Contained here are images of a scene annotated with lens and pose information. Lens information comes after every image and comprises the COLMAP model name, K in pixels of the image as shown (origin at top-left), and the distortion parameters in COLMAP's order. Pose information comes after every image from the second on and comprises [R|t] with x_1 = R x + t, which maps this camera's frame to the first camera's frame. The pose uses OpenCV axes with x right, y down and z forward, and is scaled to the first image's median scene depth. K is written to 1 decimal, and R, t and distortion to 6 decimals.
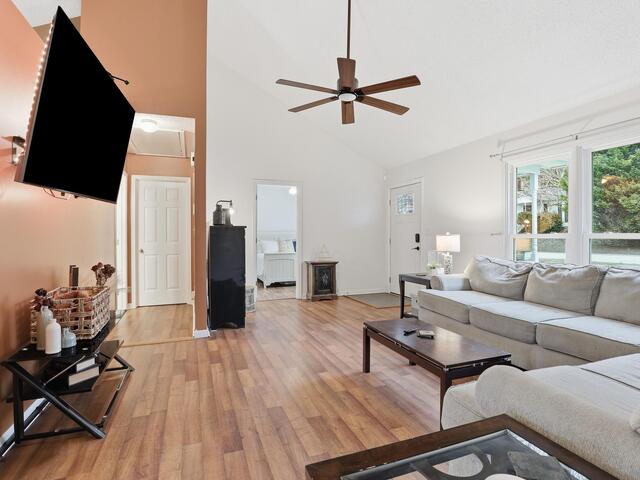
lens RADIAL K [[335.1, 0, 320.0], [0, 335.1, 240.0], [0, 0, 1]] dist [-0.029861, -0.000193]
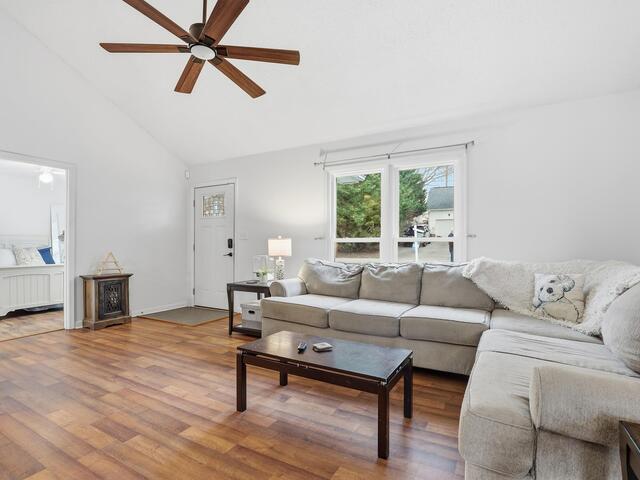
lens RADIAL K [[329.8, 0, 320.4], [0, 329.8, 246.5], [0, 0, 1]] dist [-0.029143, -0.000157]
pose [[0.767390, -0.003617, 0.641171, -0.153329], [0.008838, 0.999949, -0.004937, 0.014335], [-0.641120, 0.009455, 0.767382, 0.217292]]
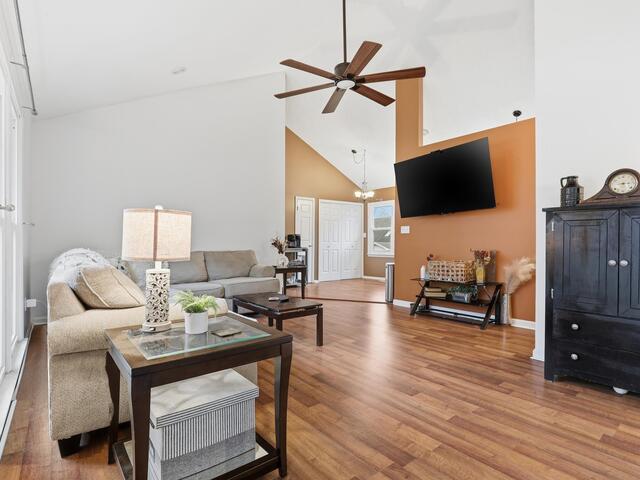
lens RADIAL K [[335.1, 0, 320.0], [0, 335.1, 240.0], [0, 0, 1]] dist [-0.029861, -0.000193]
pose [[-0.953189, -0.001604, -0.302369, 0.365123], [-0.004885, 0.999937, 0.010093, 0.010640], [0.302334, 0.011098, -0.953137, 1.561012]]
